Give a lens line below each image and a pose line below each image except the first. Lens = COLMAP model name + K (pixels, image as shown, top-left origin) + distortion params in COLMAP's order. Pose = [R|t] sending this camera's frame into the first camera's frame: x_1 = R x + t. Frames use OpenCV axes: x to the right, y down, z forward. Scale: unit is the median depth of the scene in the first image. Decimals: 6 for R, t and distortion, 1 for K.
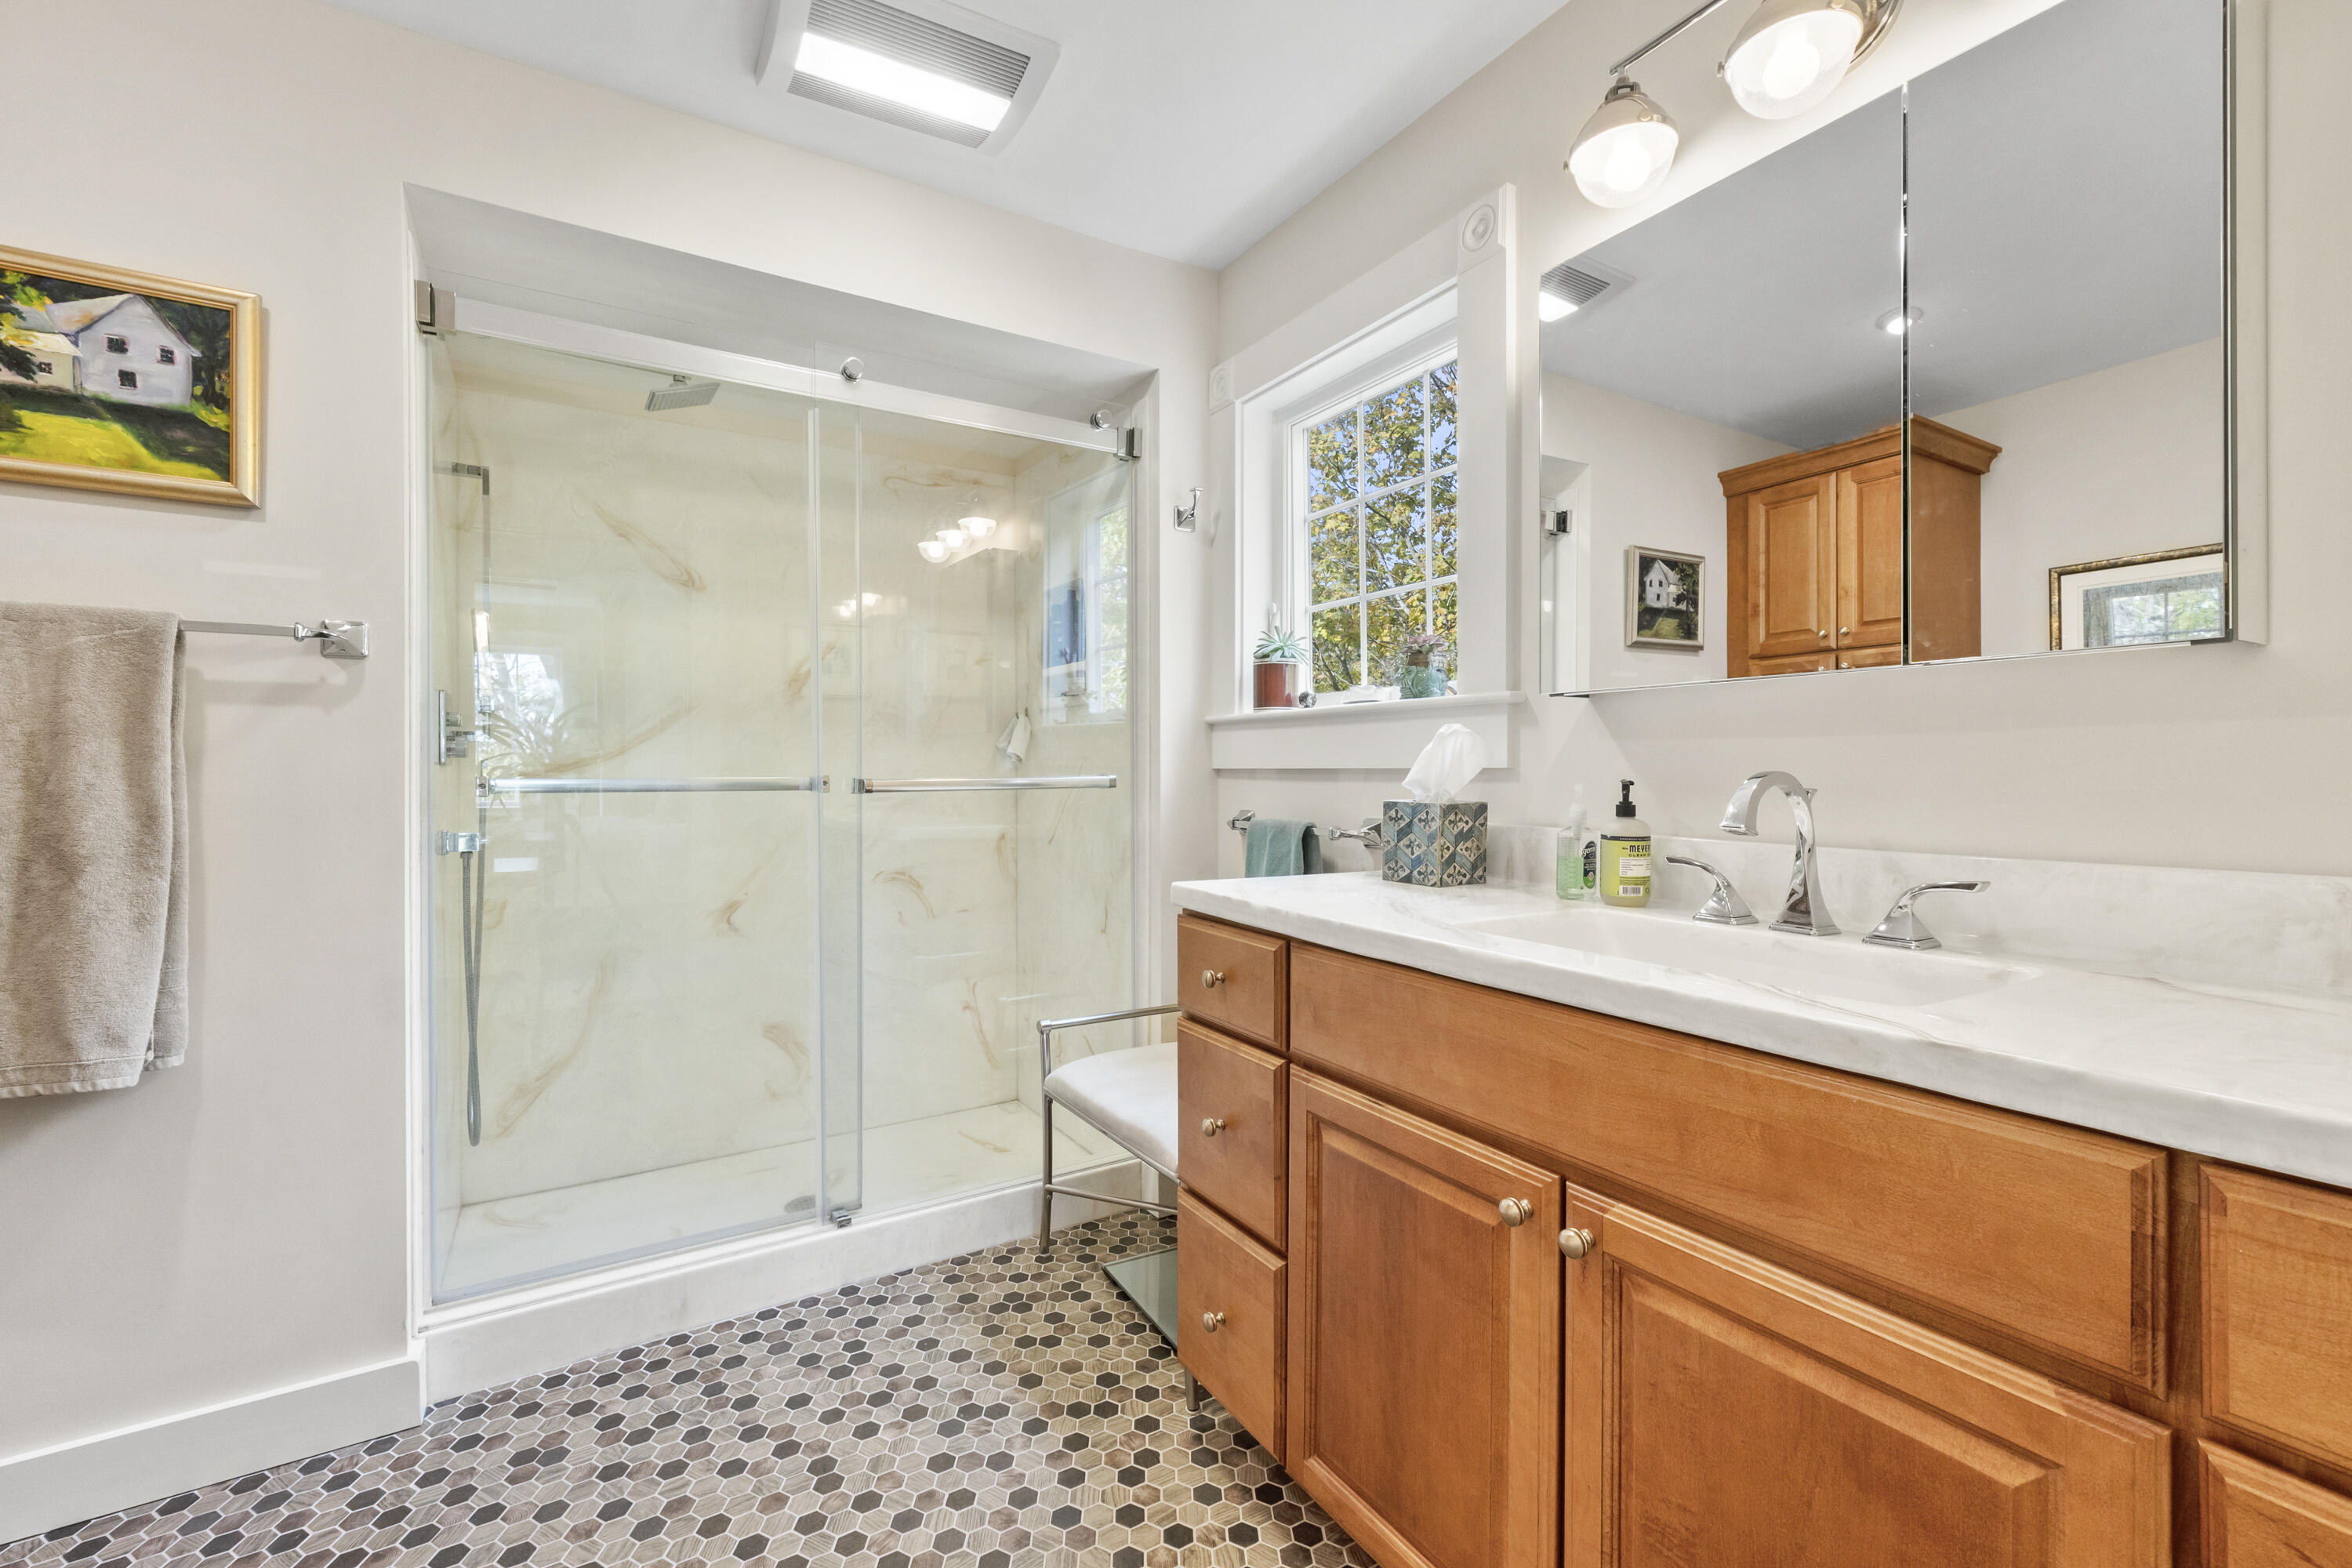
lens RADIAL K [[986.9, 0, 1178.0], [0, 986.9, 772.9], [0, 0, 1]] dist [-0.000226, -0.000968]
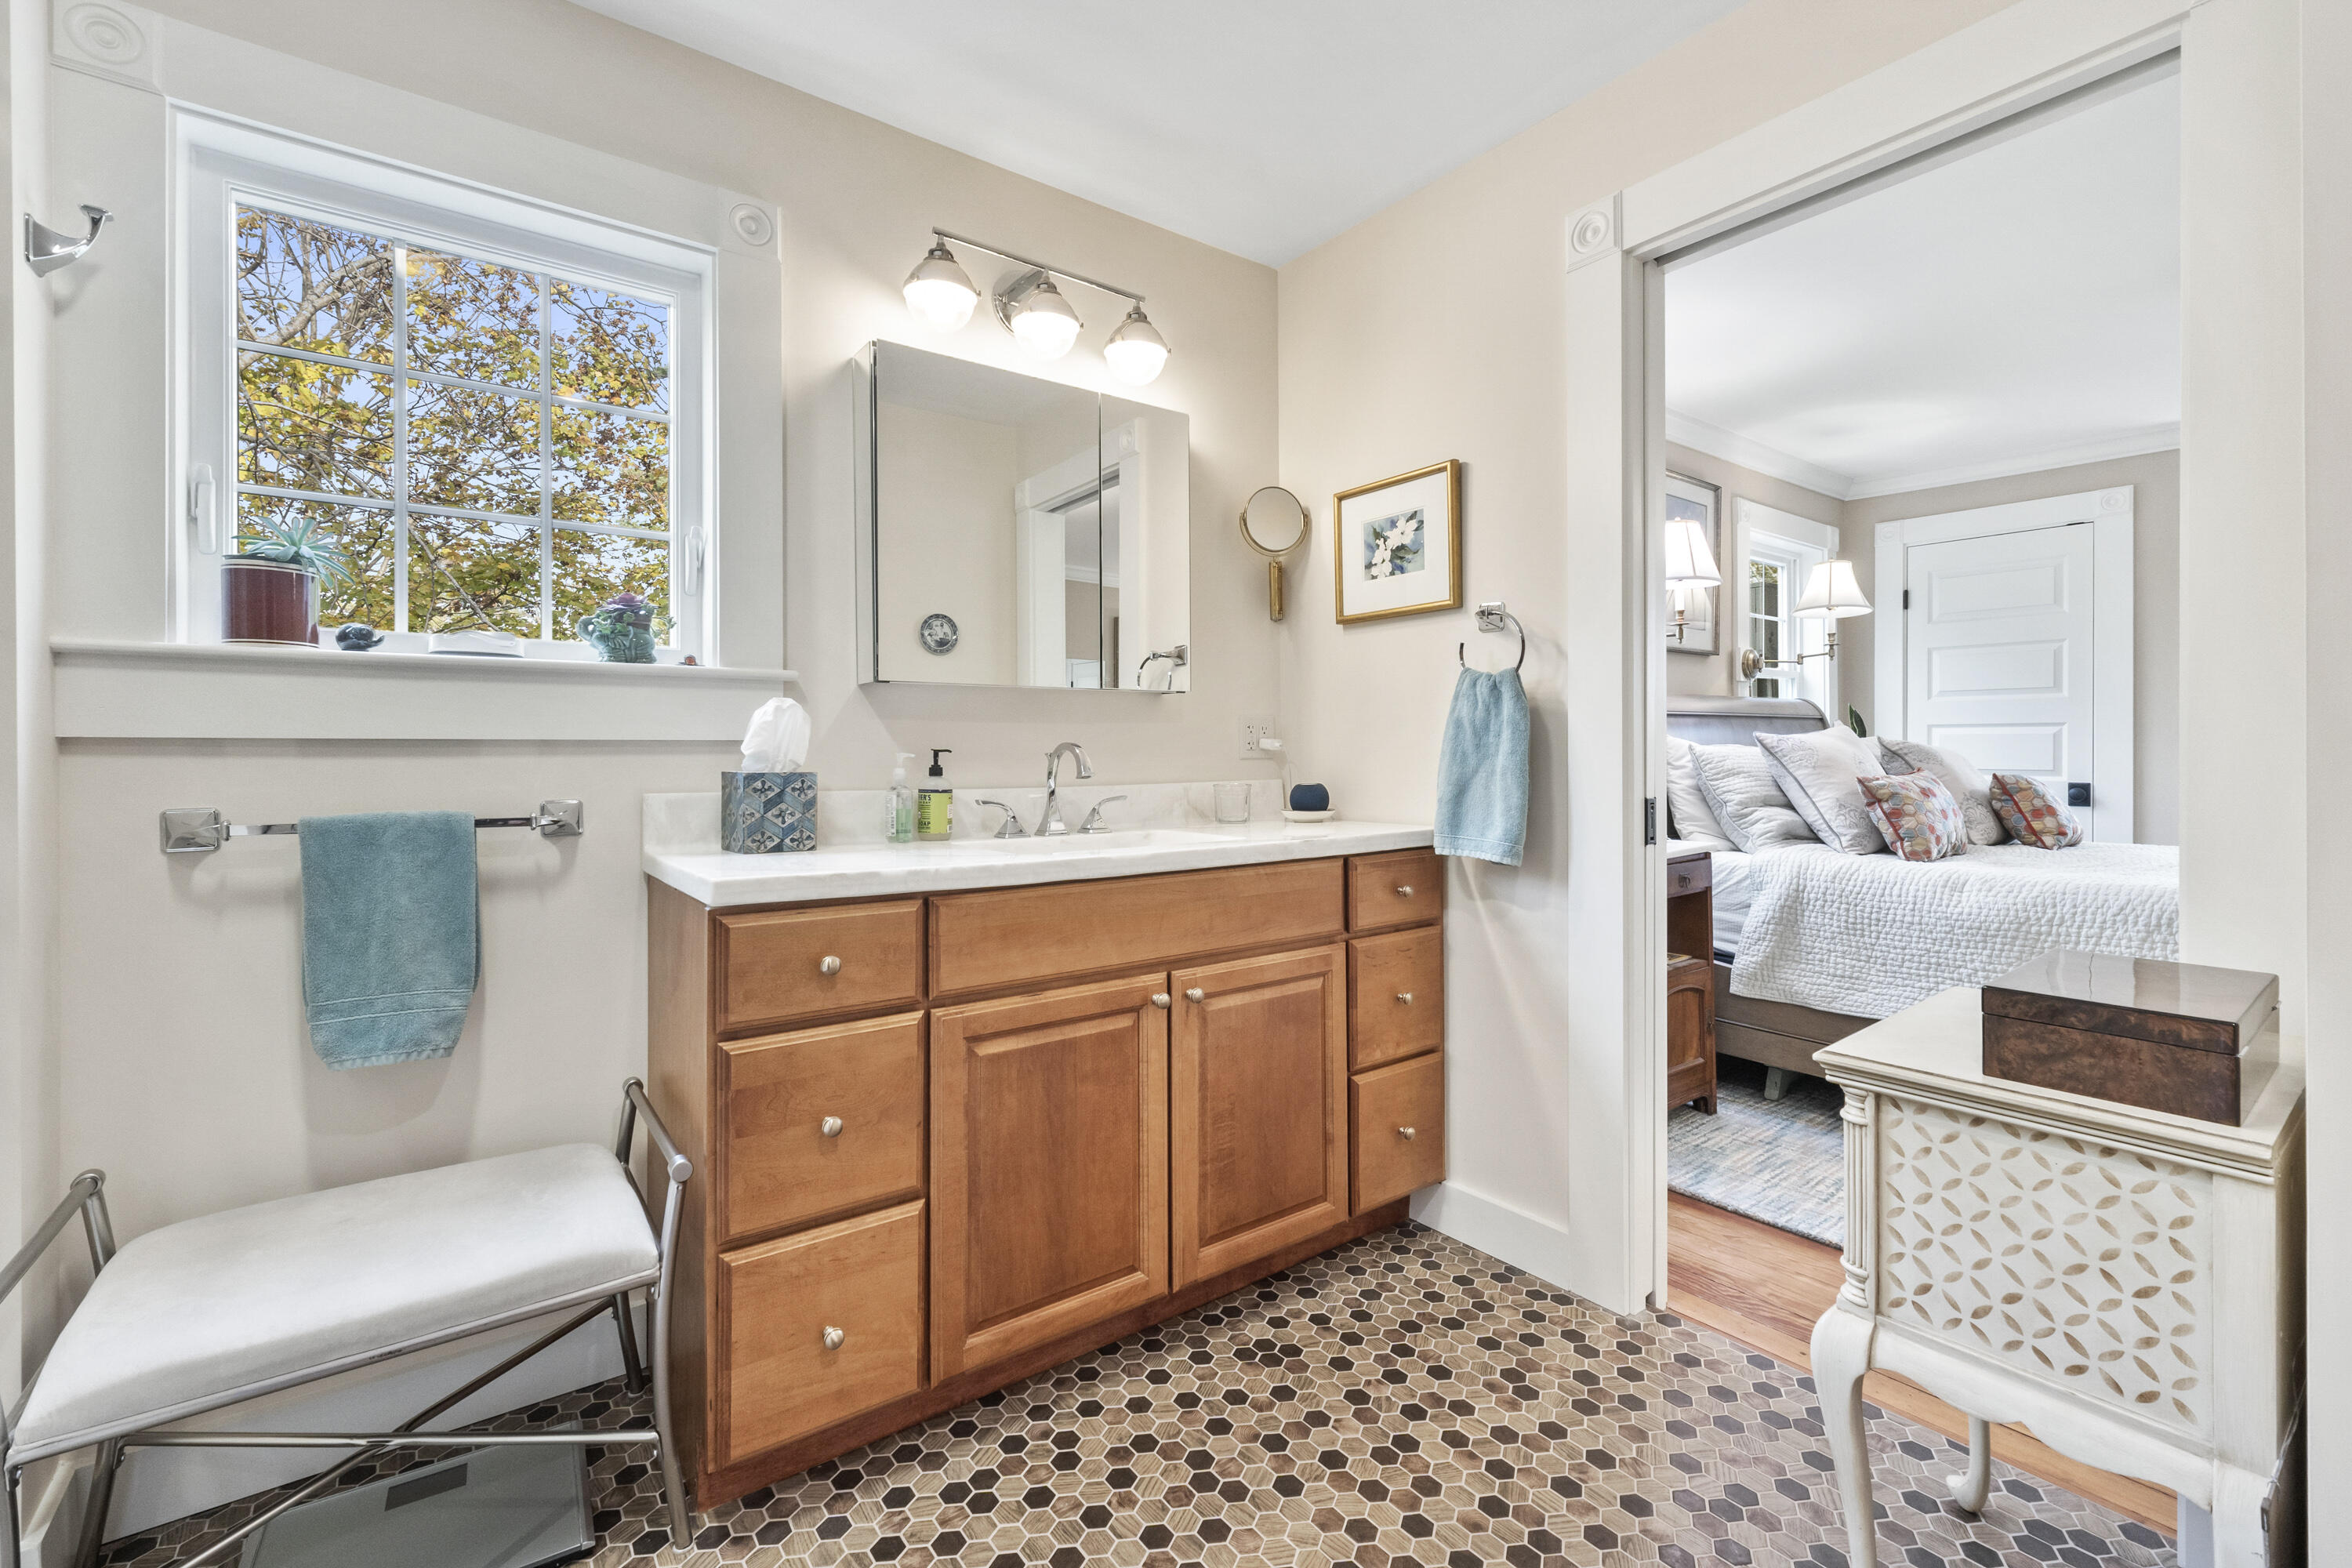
lens RADIAL K [[986.9, 0, 1168.5], [0, 986.9, 750.3], [0, 0, 1]] dist [-0.000226, -0.000968]
pose [[-0.090530, -0.000703, 0.995893, -0.952861], [0.004690, 0.999988, 0.001133, 0.008746], [-0.995883, 0.004773, -0.090526, 0.804833]]
